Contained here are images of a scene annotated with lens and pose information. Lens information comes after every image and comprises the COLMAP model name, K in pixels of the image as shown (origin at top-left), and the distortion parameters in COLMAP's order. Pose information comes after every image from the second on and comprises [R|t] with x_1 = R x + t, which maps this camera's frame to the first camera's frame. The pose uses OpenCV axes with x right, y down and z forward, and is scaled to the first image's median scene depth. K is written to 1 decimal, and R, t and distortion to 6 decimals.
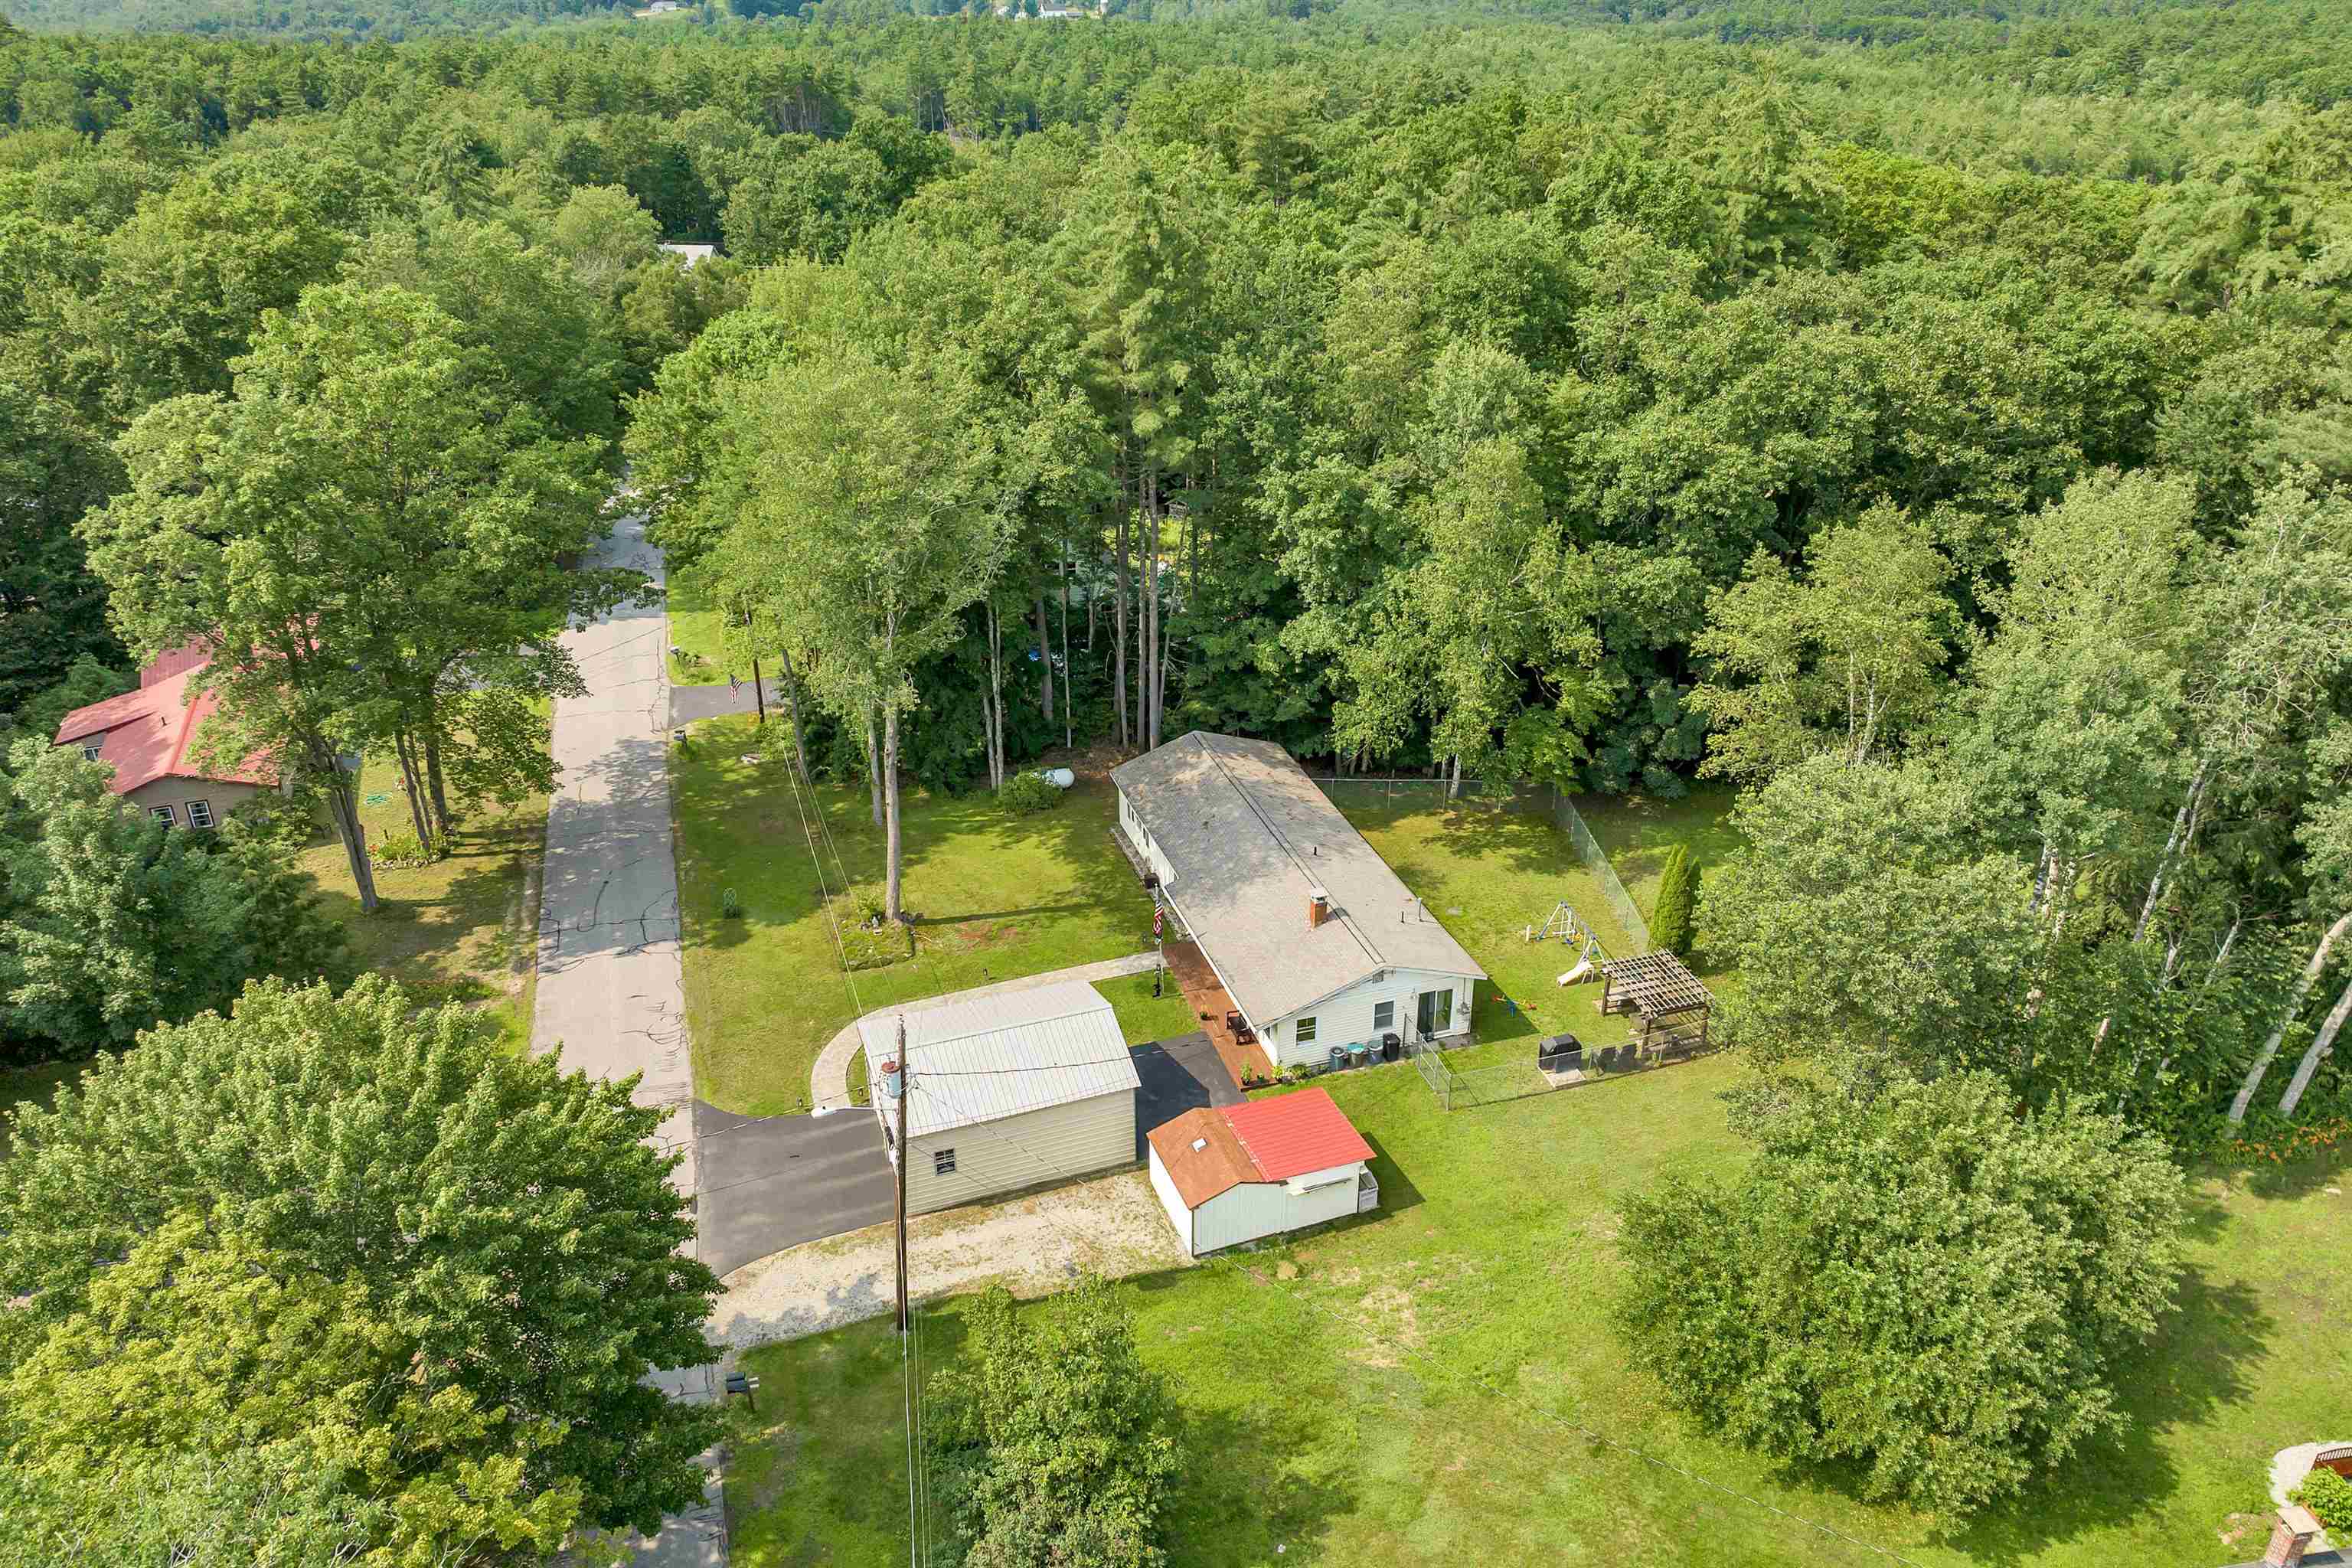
lens RADIAL K [[1620.3, 0, 1176.0], [0, 1620.3, 784.0], [0, 0, 1]] dist [-0.032167, 0.000201]
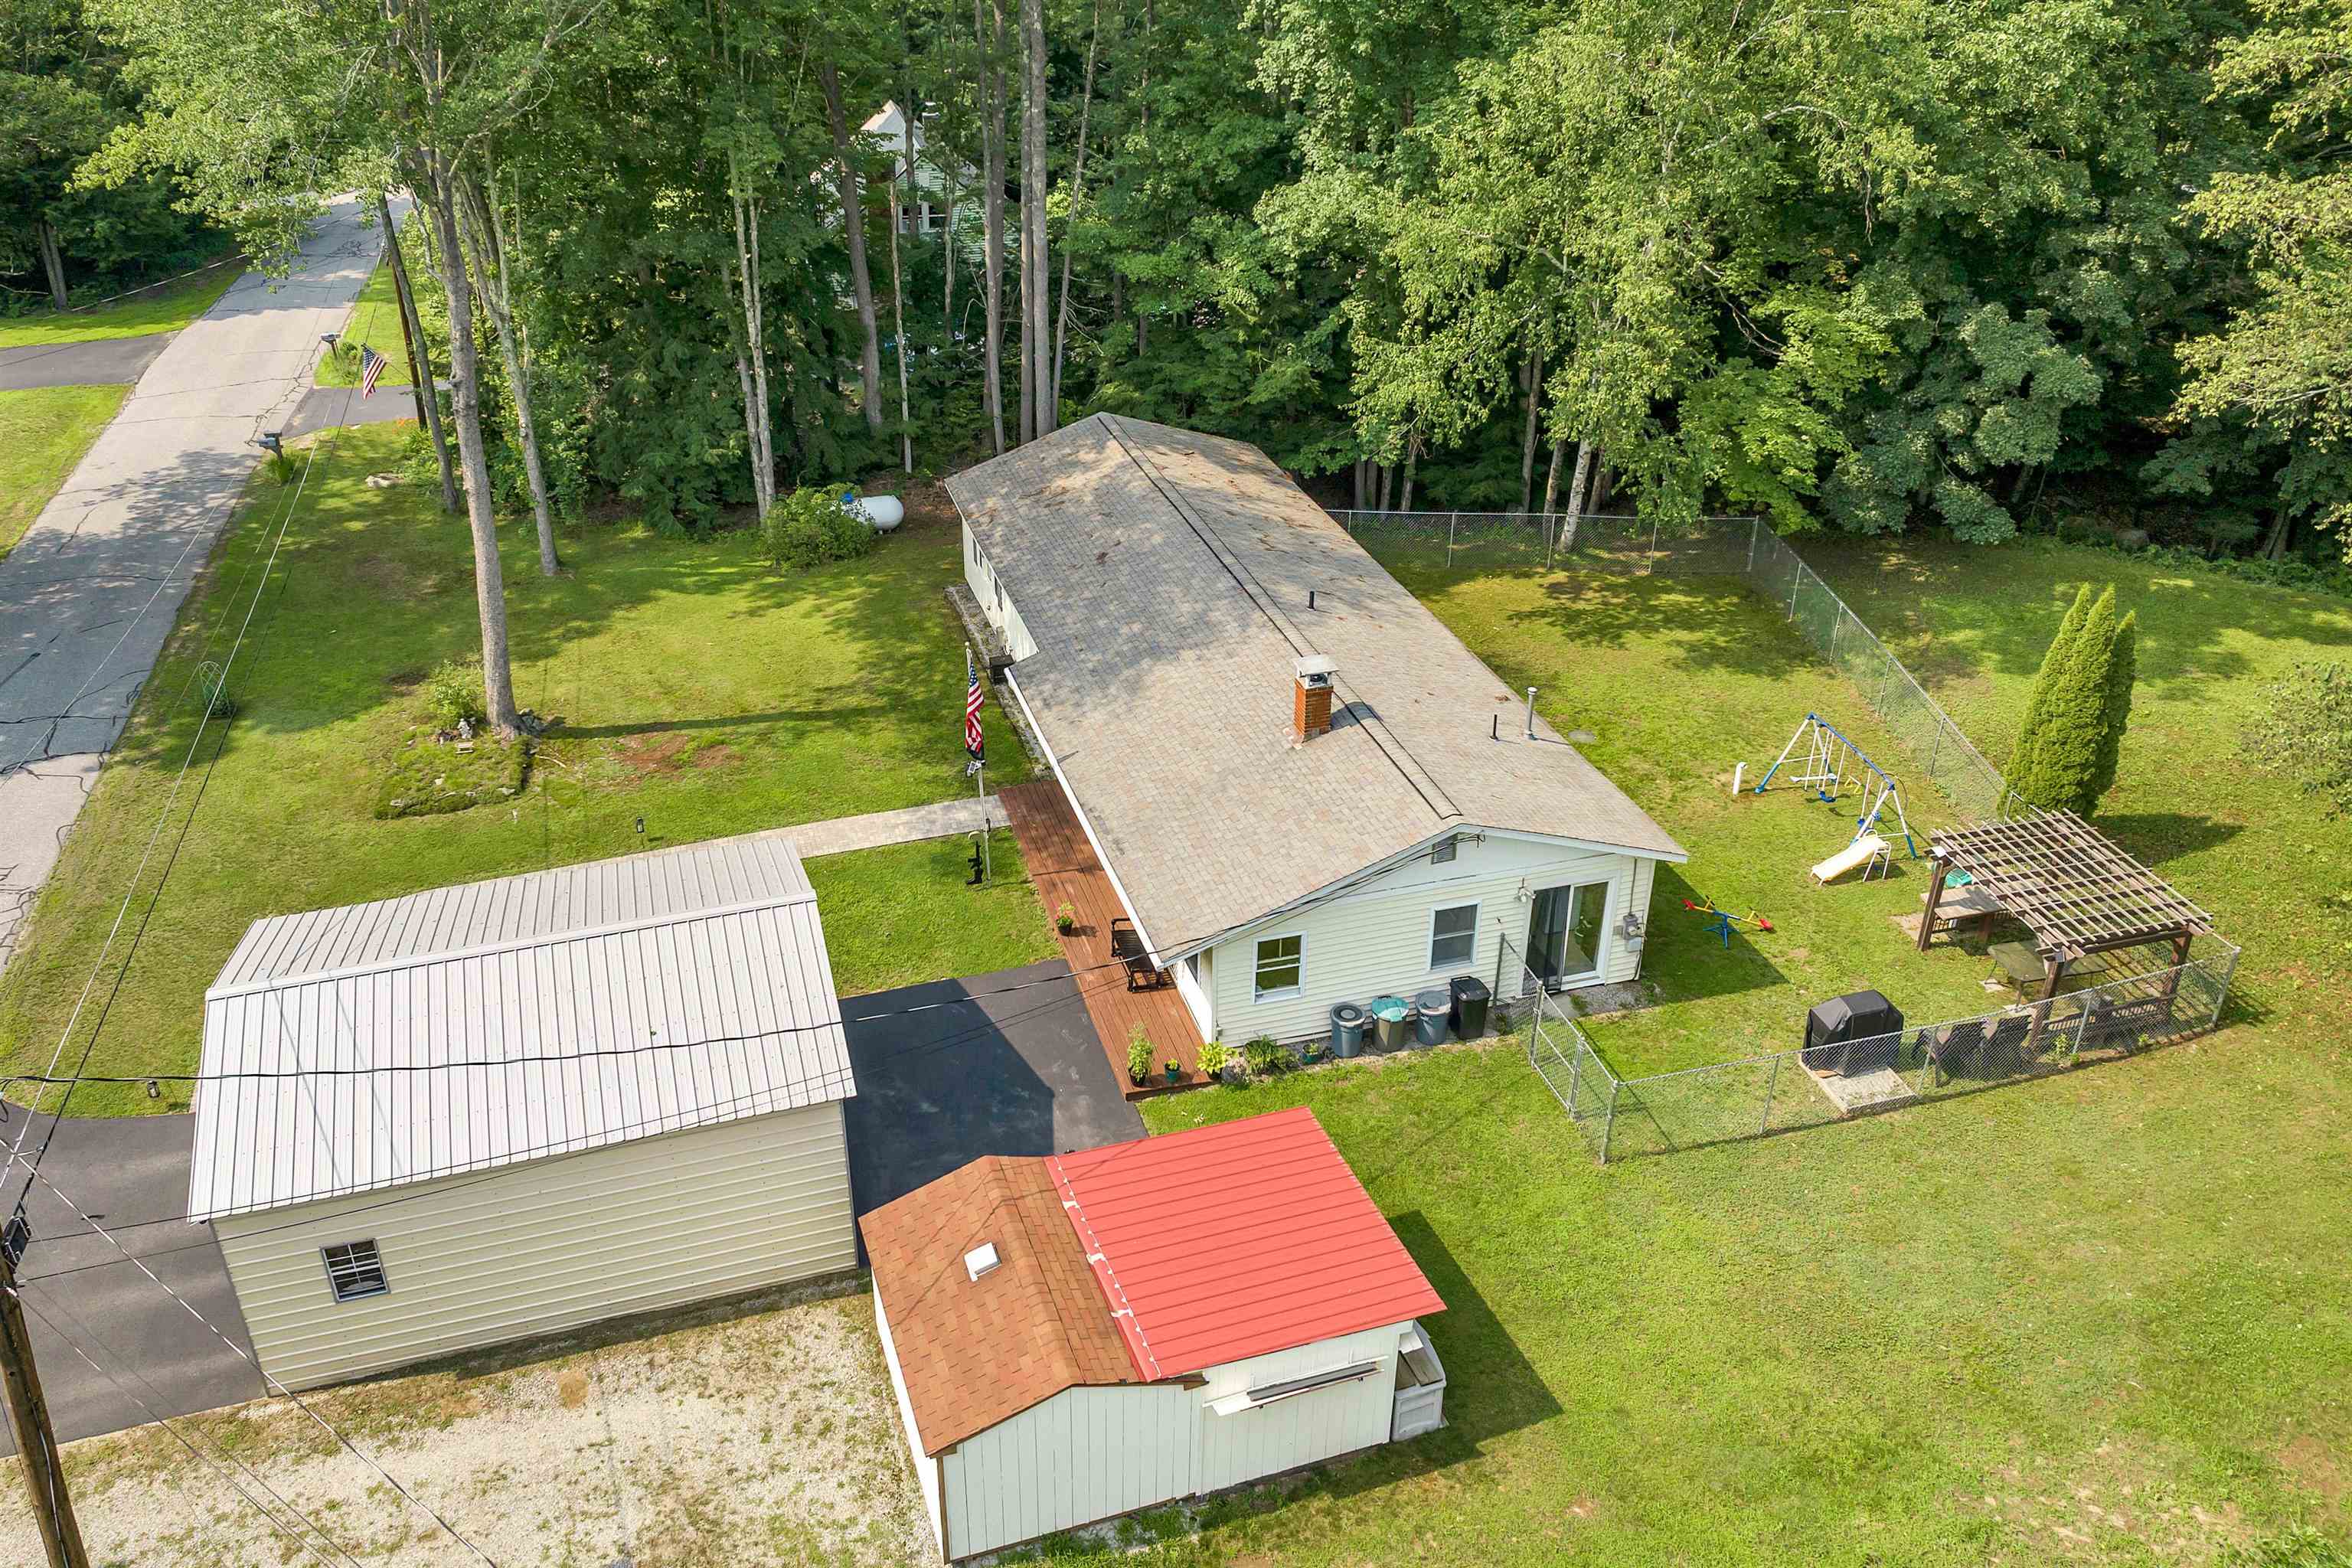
lens RADIAL K [[1589.1, 0, 1125.2], [0, 1589.1, 773.2], [0, 0, 1]] dist [-0.057586, -0.001883]
pose [[0.999100, 0.024669, -0.034506, 0.047711], [-0.022946, 0.998511, 0.049483, 0.072501], [0.035675, -0.048647, 0.998179, 0.520282]]
